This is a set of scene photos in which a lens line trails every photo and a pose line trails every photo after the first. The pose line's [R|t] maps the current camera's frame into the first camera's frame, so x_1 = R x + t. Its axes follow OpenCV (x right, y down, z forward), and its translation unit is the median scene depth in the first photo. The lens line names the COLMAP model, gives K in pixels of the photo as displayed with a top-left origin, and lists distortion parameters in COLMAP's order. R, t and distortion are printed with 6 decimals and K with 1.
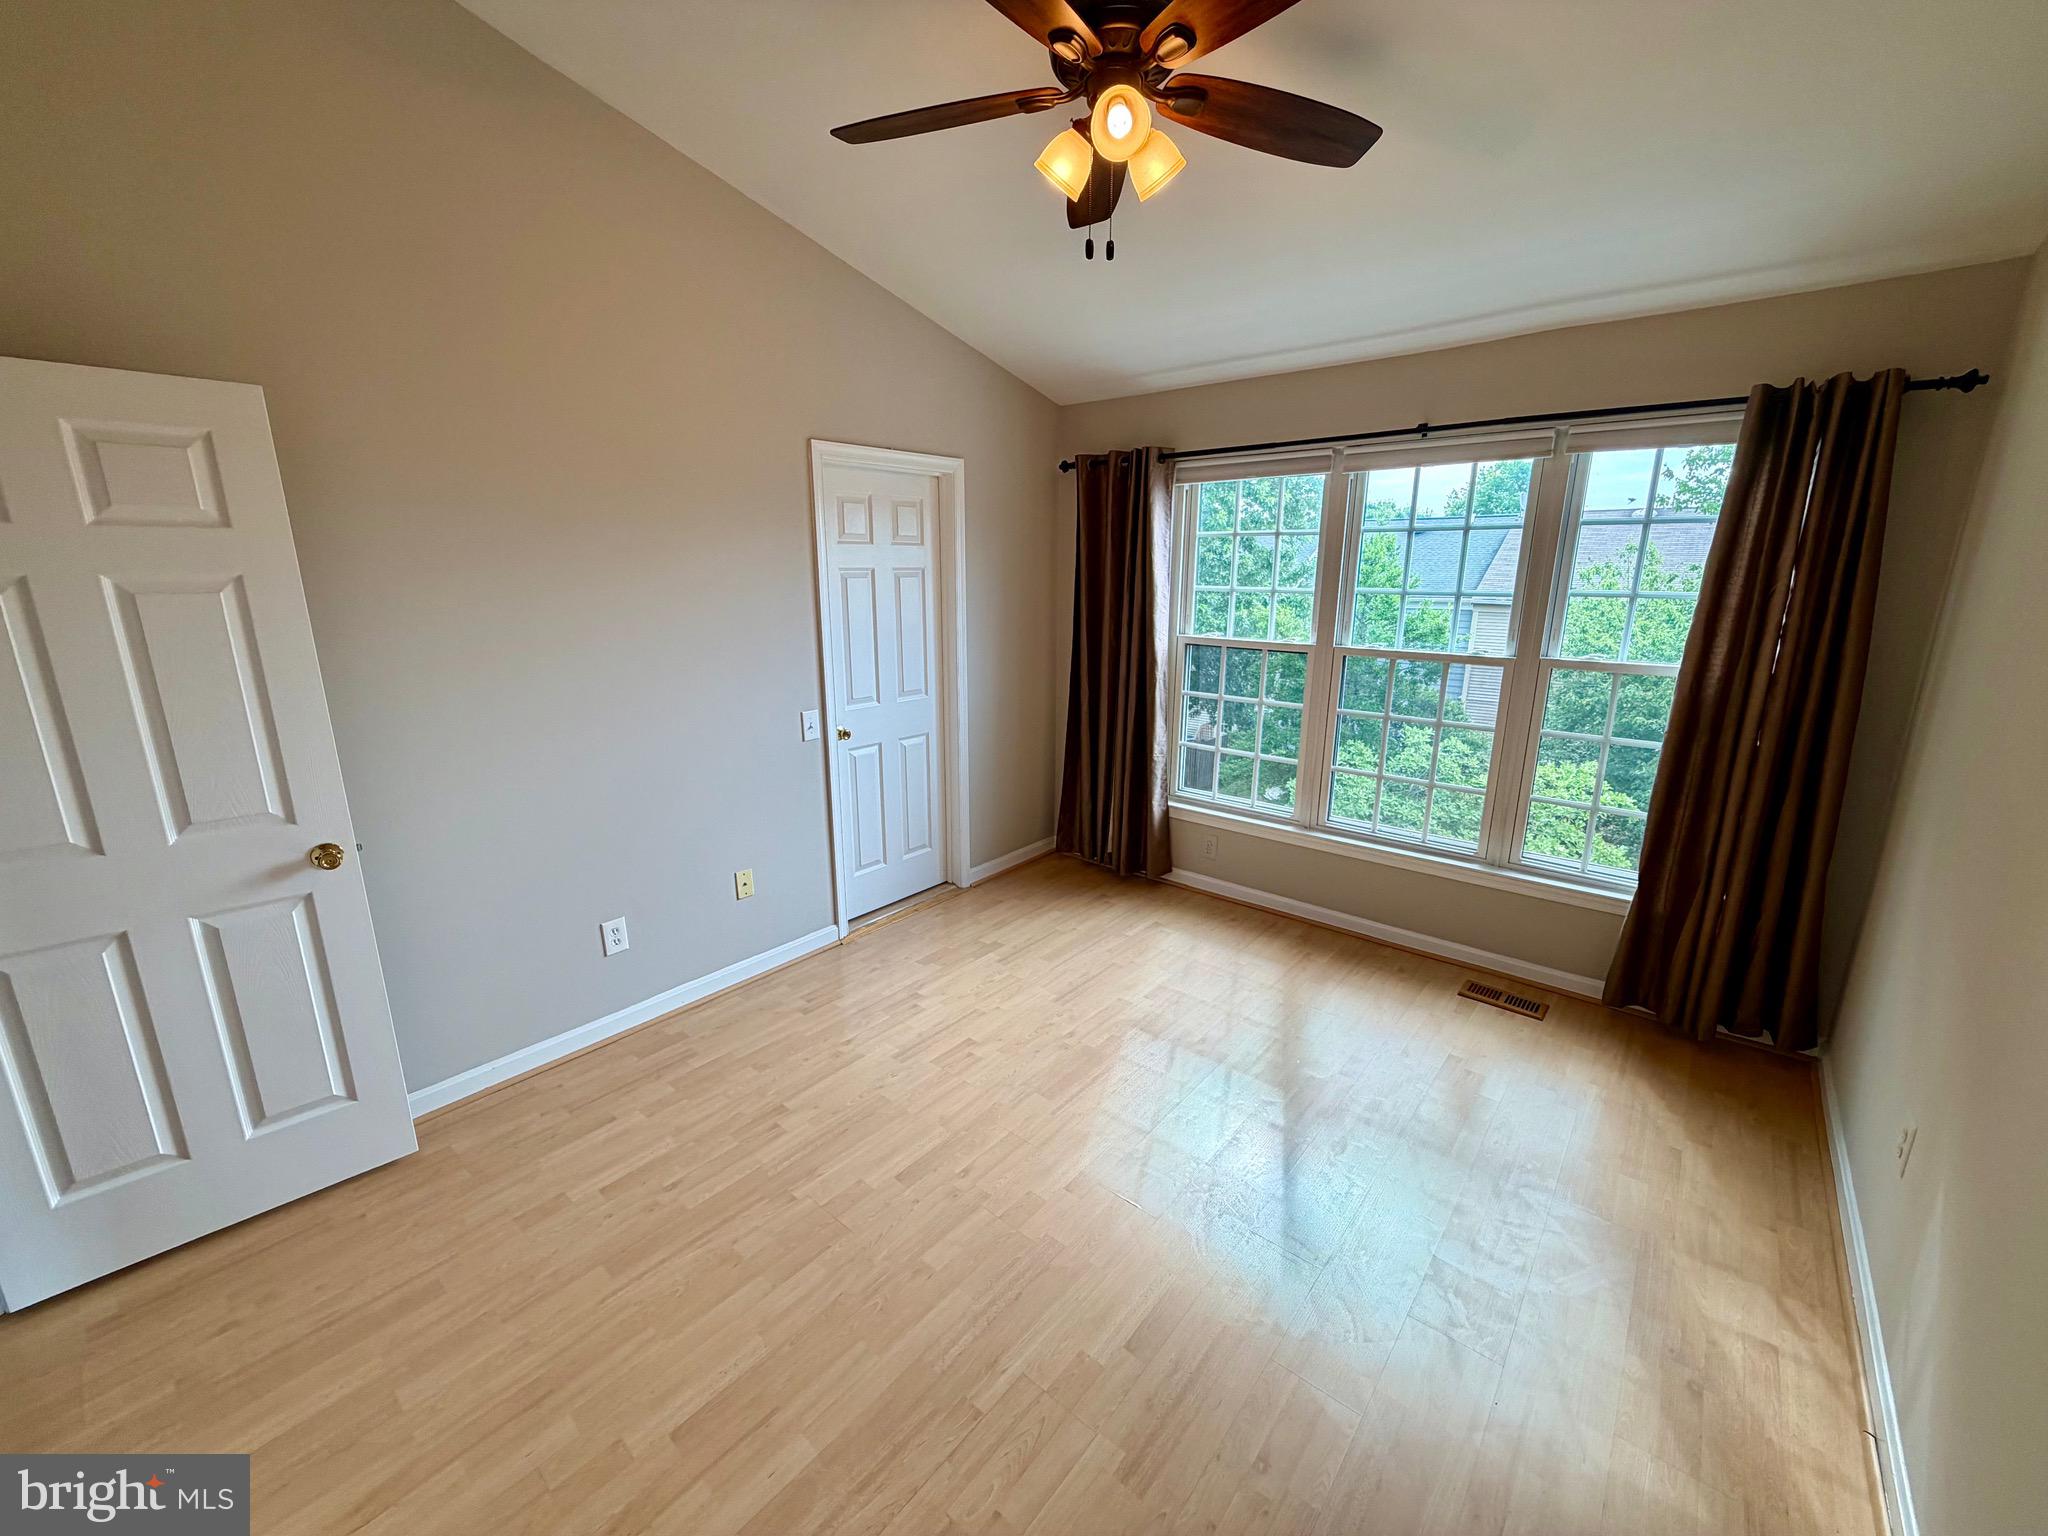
lens RADIAL K [[815.0, 0, 1016.0], [0, 815.0, 765.2], [0, 0, 1]] dist [-0.000962, 0.000178]
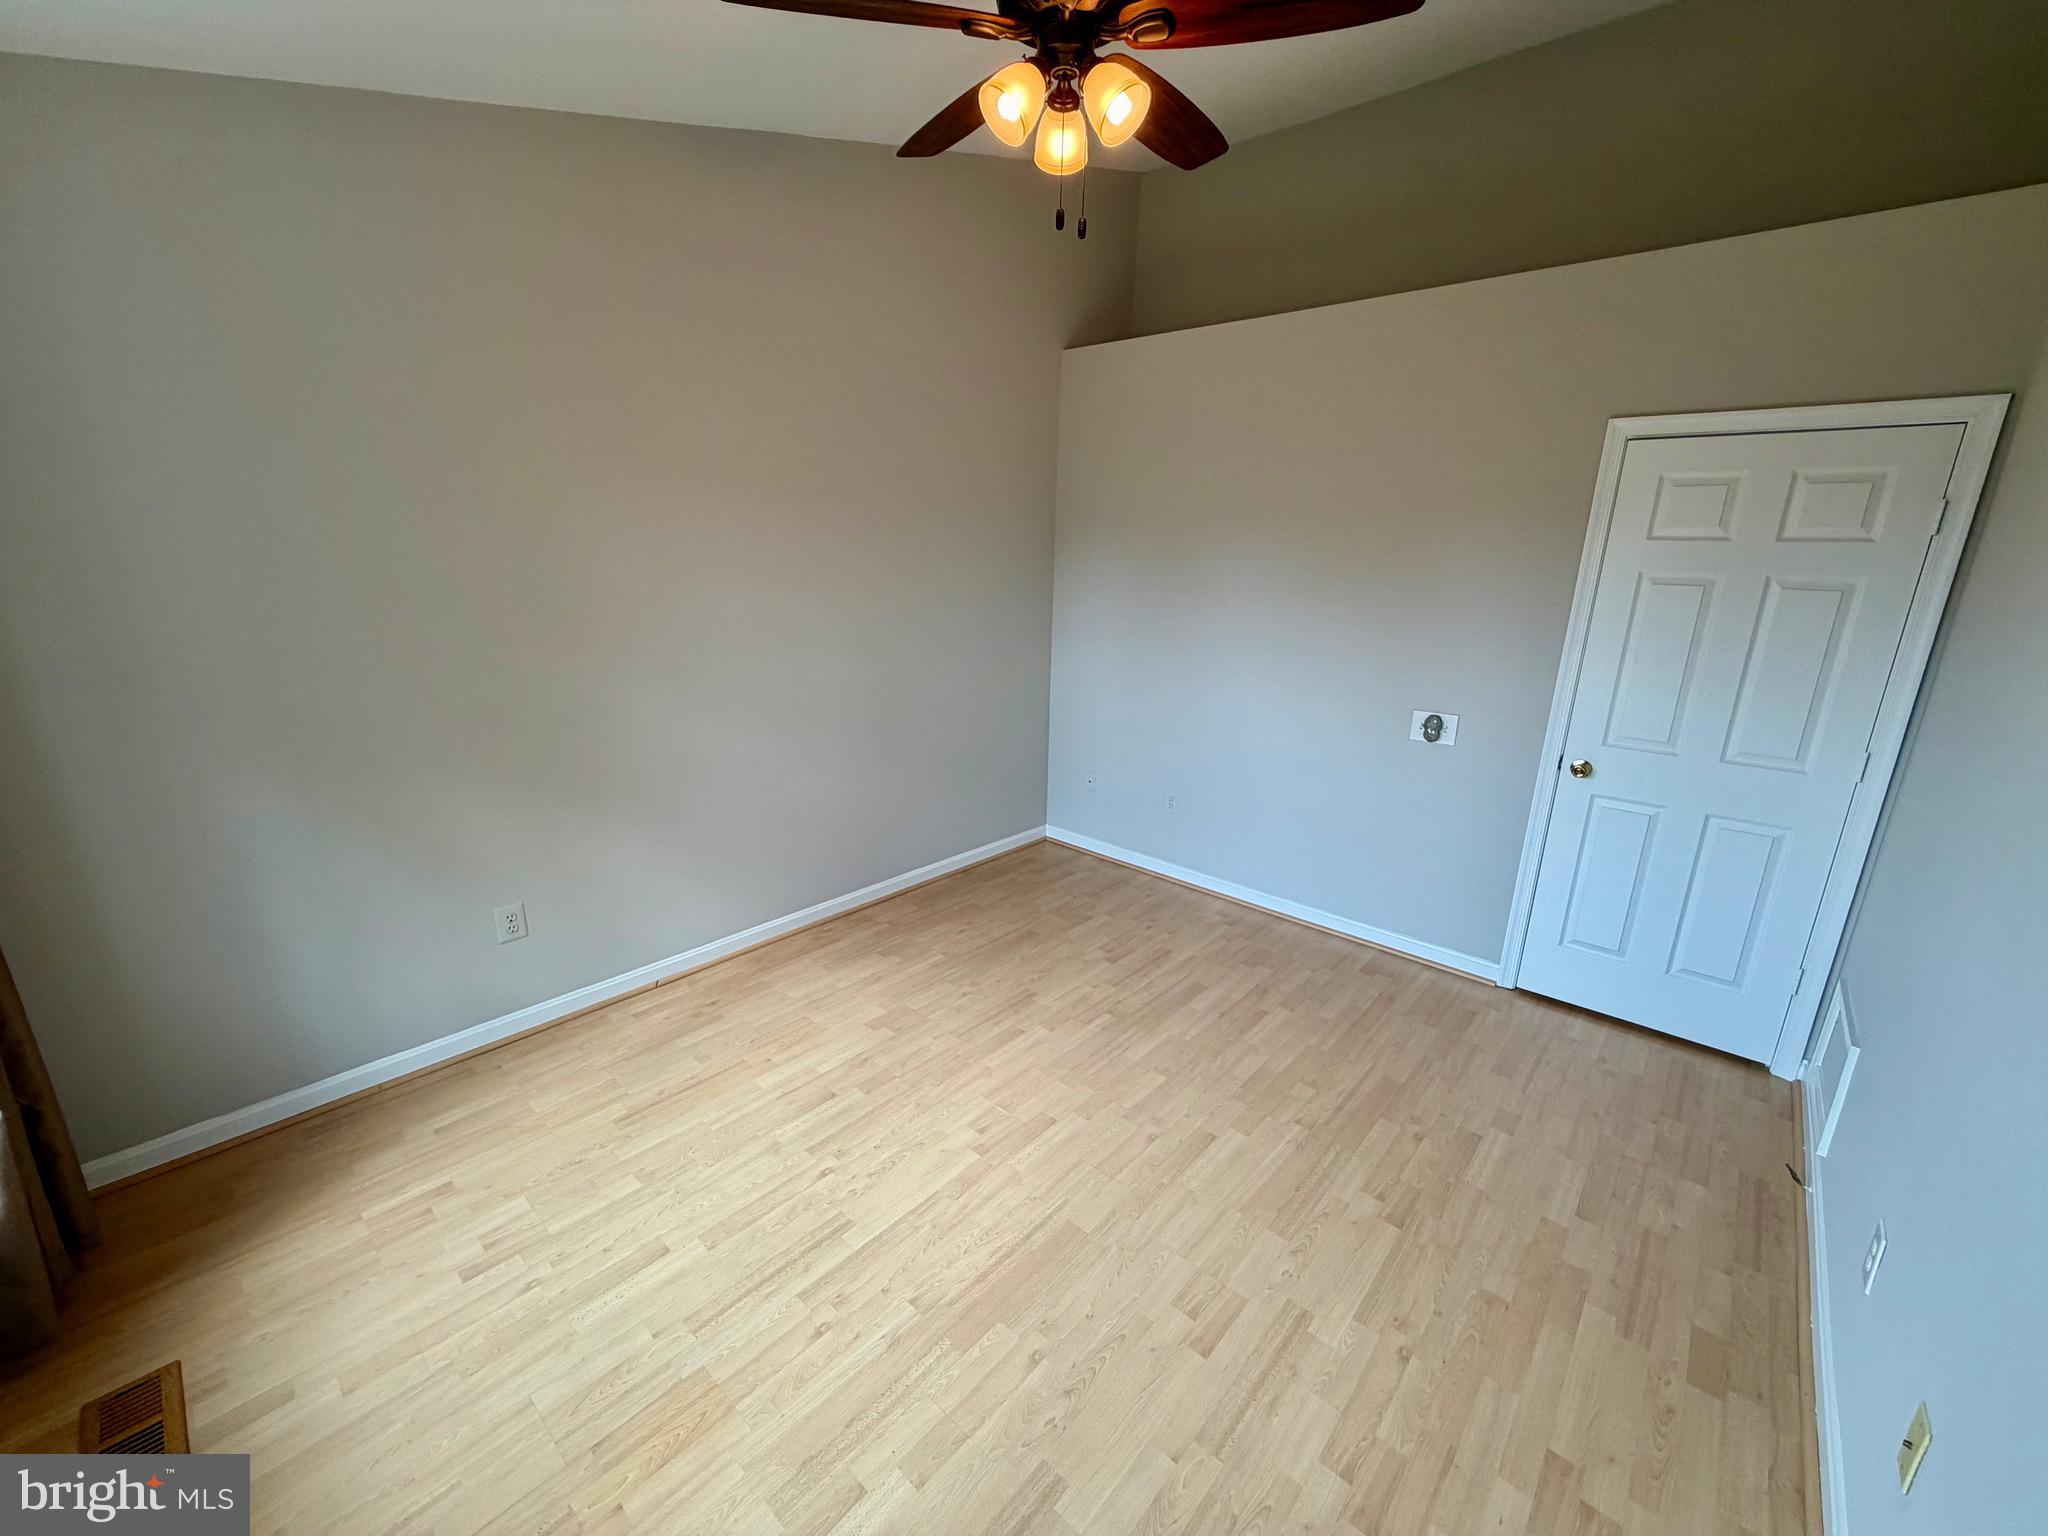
lens RADIAL K [[815.0, 0, 1018.6], [0, 815.0, 769.9], [0, 0, 1]] dist [-0.000962, 0.000178]
pose [[-0.999514, -0.027787, 0.014138, 0.079090], [-0.017475, 0.874866, 0.484049, -0.309661], [-0.025819, 0.483566, -0.874927, 1.252185]]
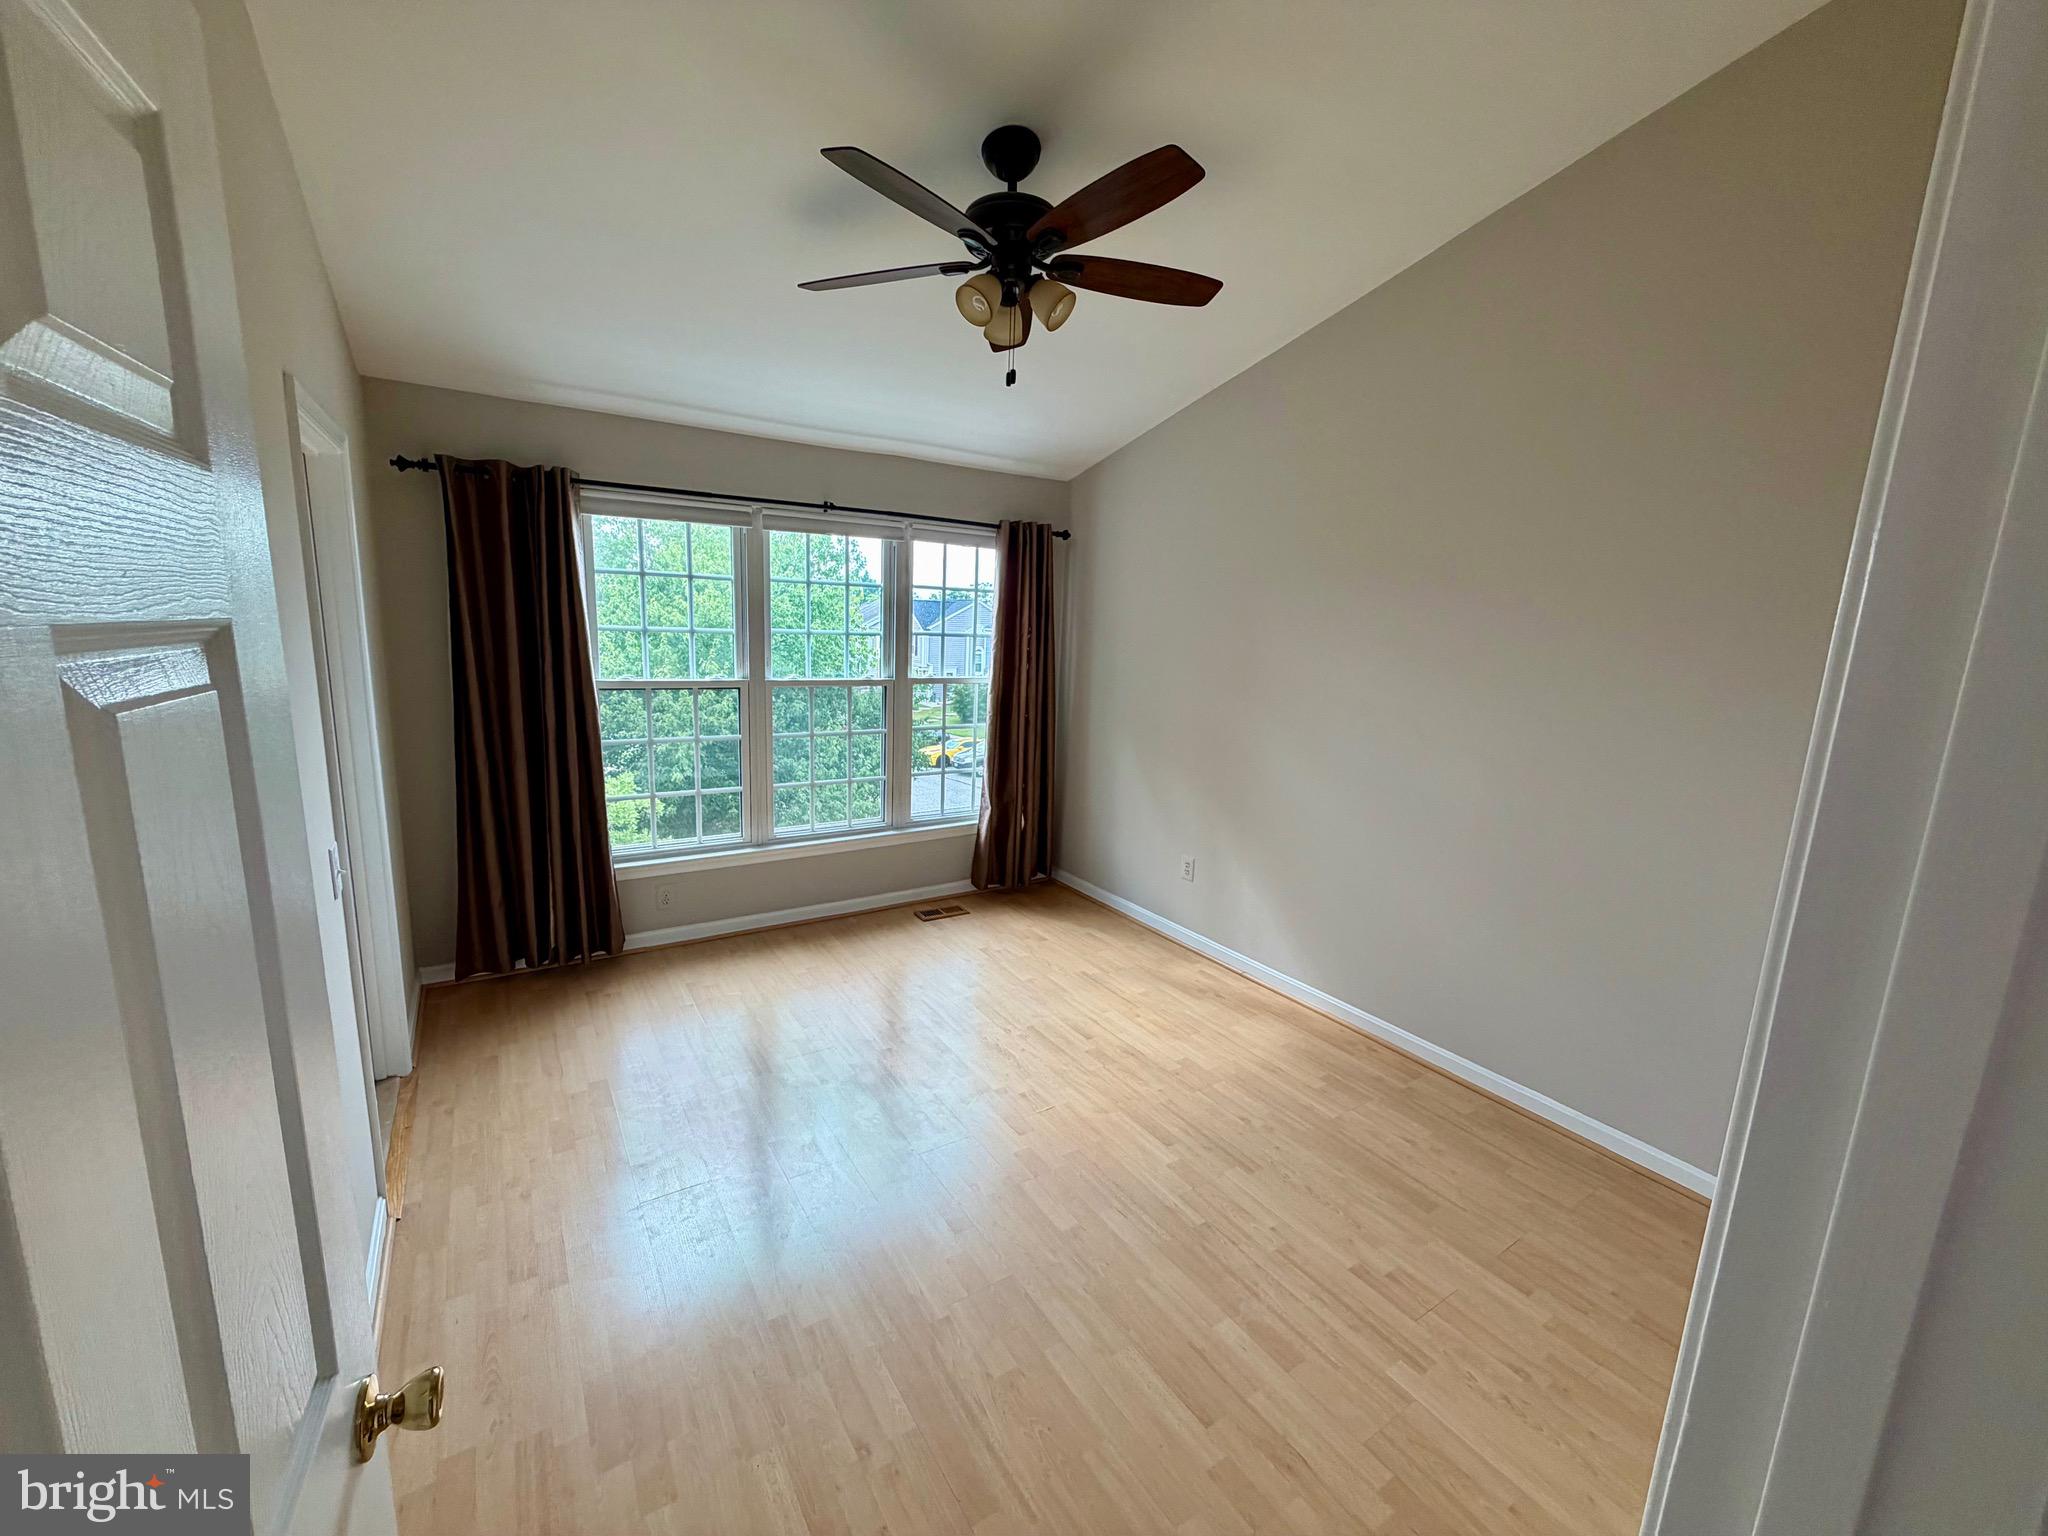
lens RADIAL K [[815.0, 0, 1016.2], [0, 815.0, 772.5], [0, 0, 1]] dist [-0.000962, 0.000178]
pose [[0.286848, -0.166902, 0.943325, -0.705398], [0.193495, 0.974505, 0.113580, -0.096770], [-0.938231, 0.149949, 0.311829, 0.398802]]
